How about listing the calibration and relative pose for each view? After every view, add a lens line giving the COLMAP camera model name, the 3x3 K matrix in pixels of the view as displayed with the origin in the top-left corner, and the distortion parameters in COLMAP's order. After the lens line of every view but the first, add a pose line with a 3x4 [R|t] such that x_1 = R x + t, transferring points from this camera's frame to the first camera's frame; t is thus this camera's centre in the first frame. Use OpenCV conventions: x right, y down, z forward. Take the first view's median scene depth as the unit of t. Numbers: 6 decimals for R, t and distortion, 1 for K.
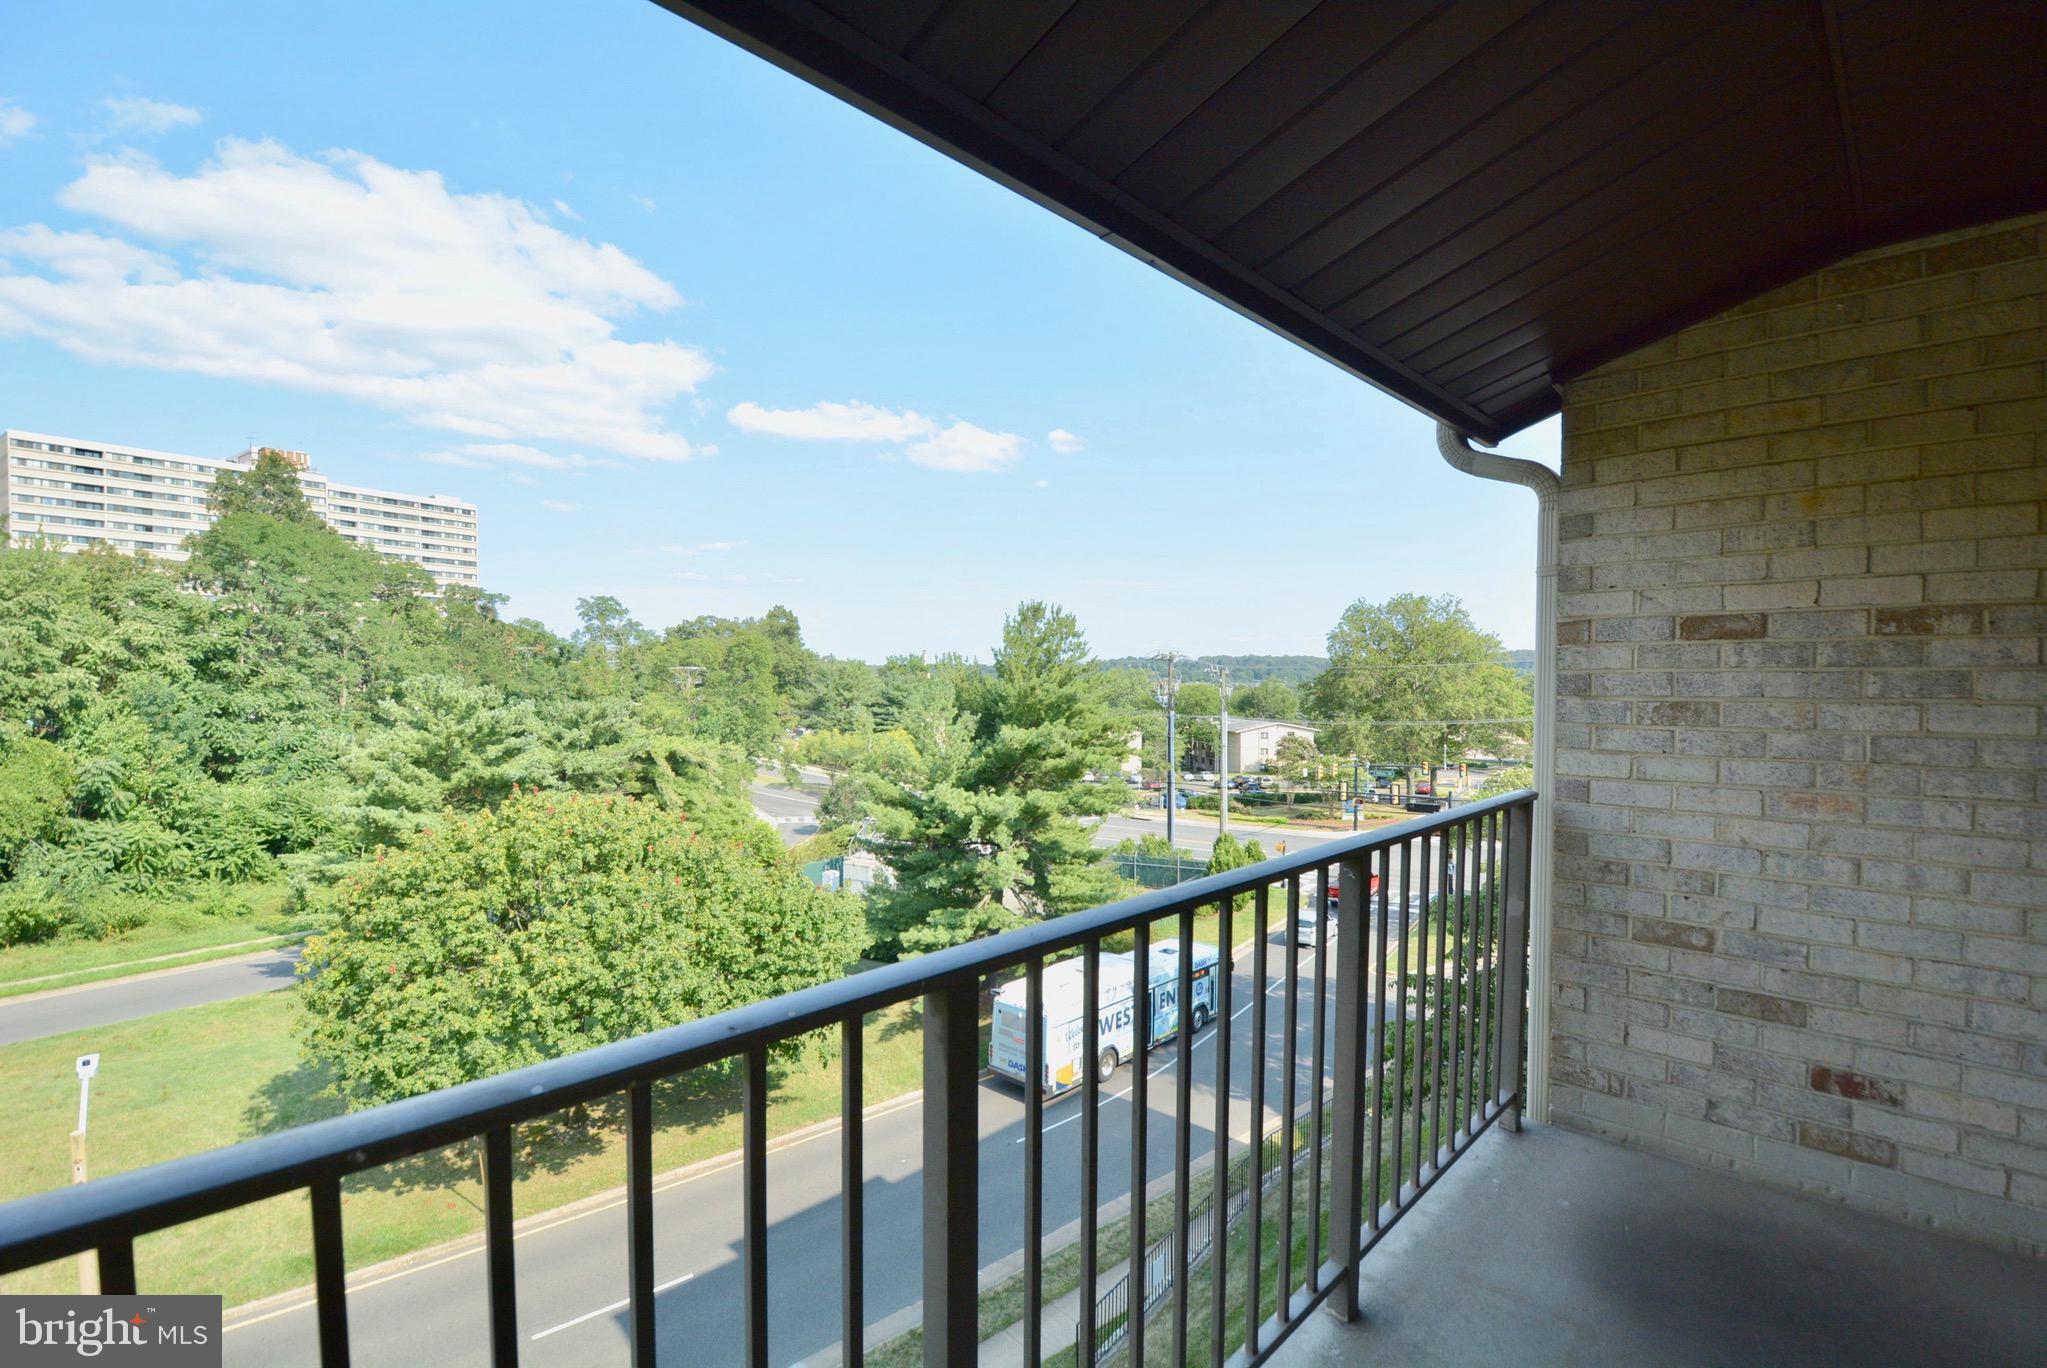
lens RADIAL K [[901.9, 0, 1036.7], [0, 901.9, 704.5], [0, 0, 1]] dist [0.000172, -0.011560]
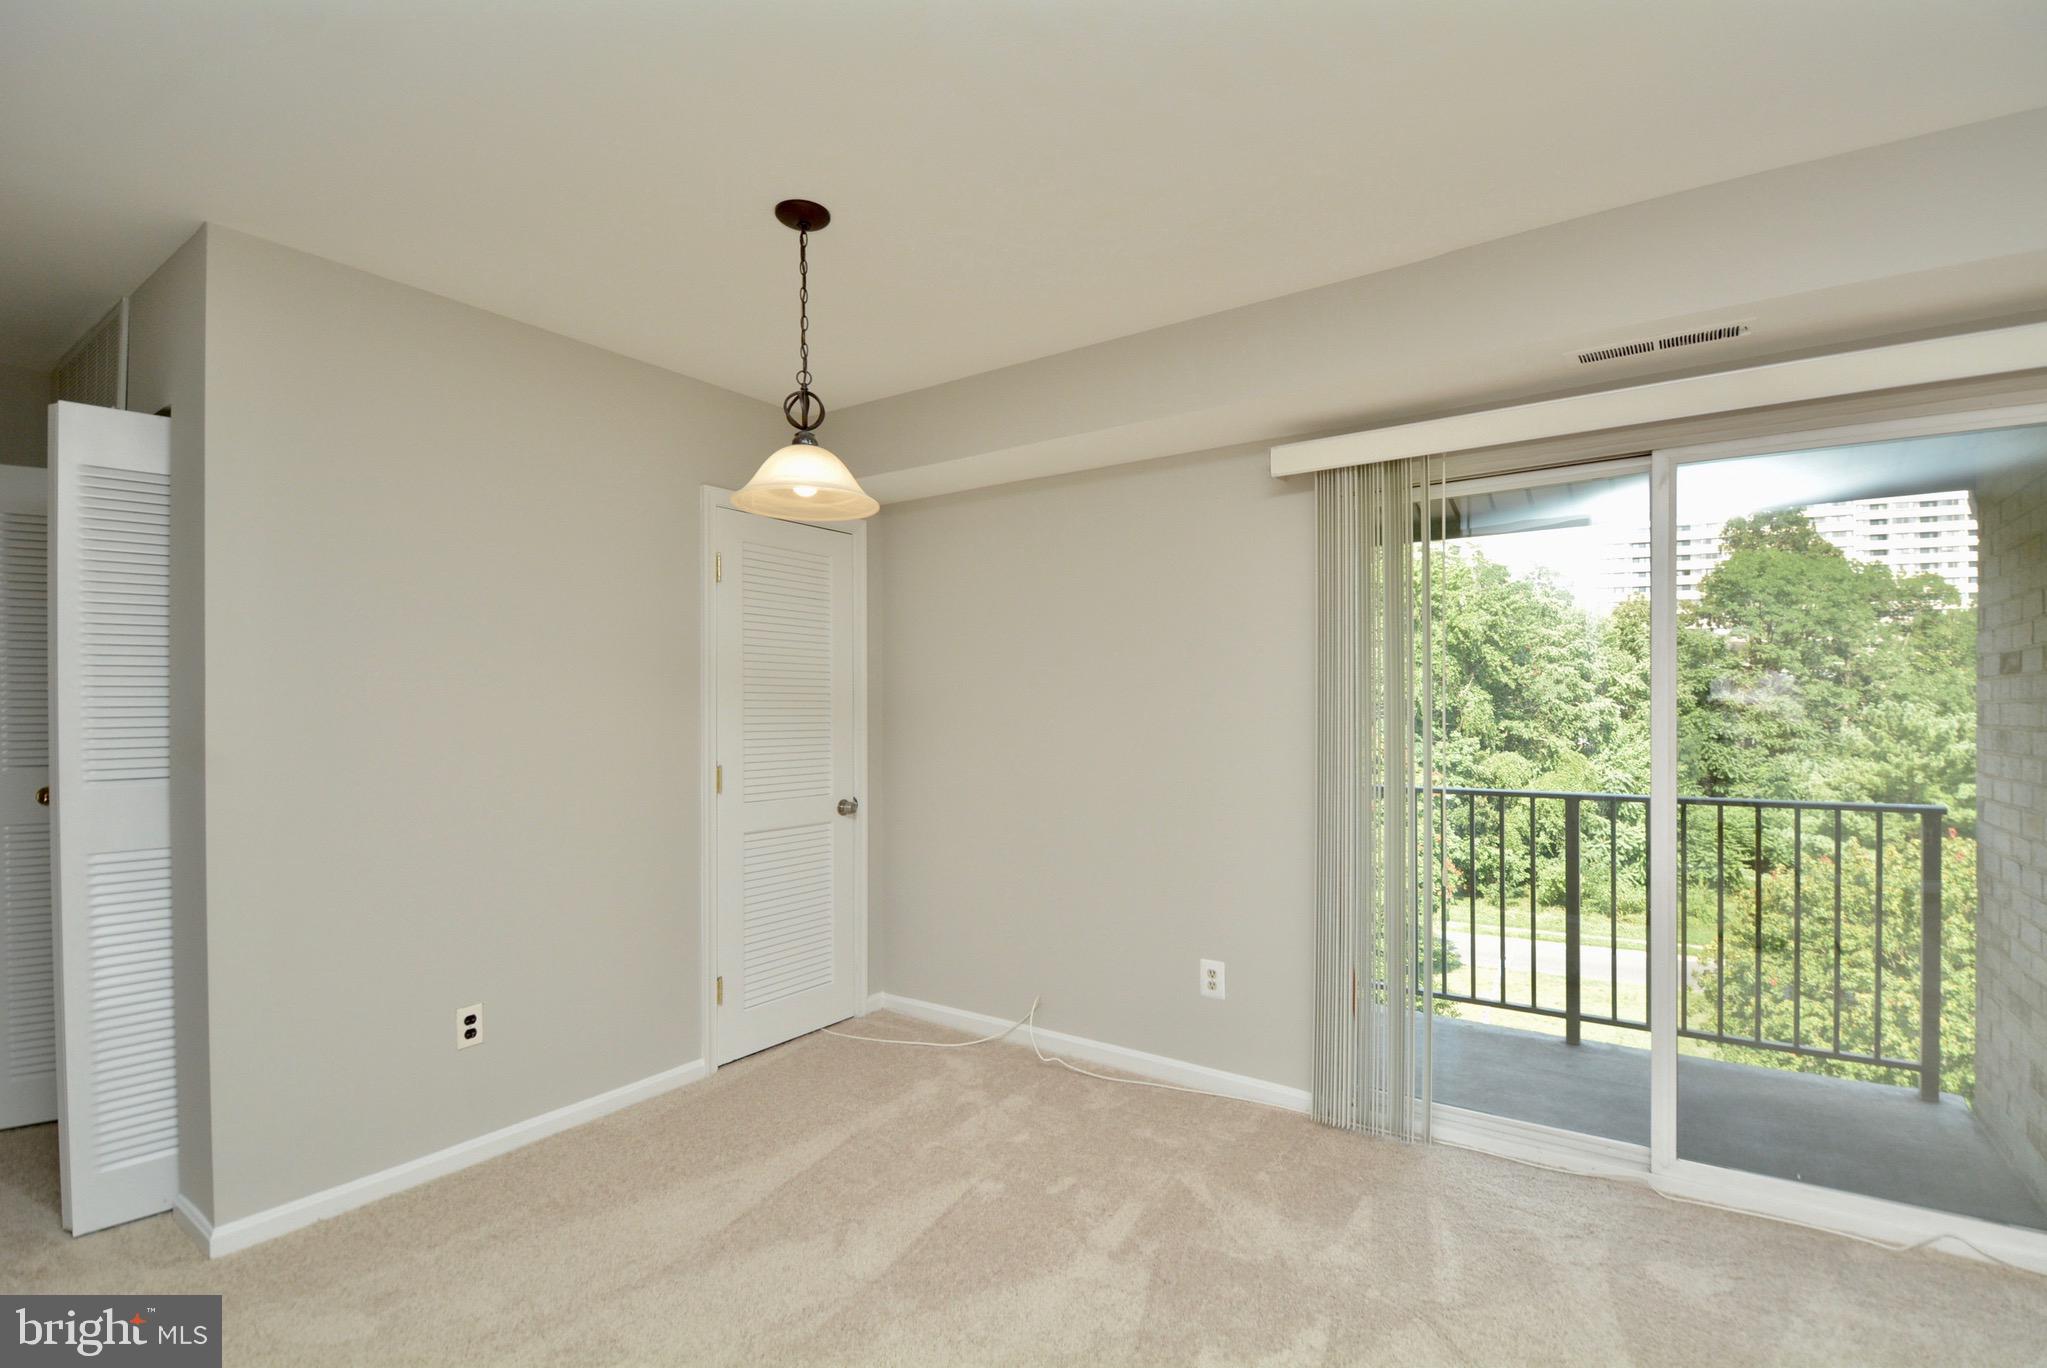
lens RADIAL K [[939.4, 0, 1037.7], [0, 939.4, 705.9], [0, 0, 1]] dist [0.005734, -0.016903]
pose [[0.170625, -0.002891, -0.985332, 0.208835], [-0.025708, 0.999642, -0.007384, 0.000781], [0.985001, 0.026591, 0.170490, -0.046554]]
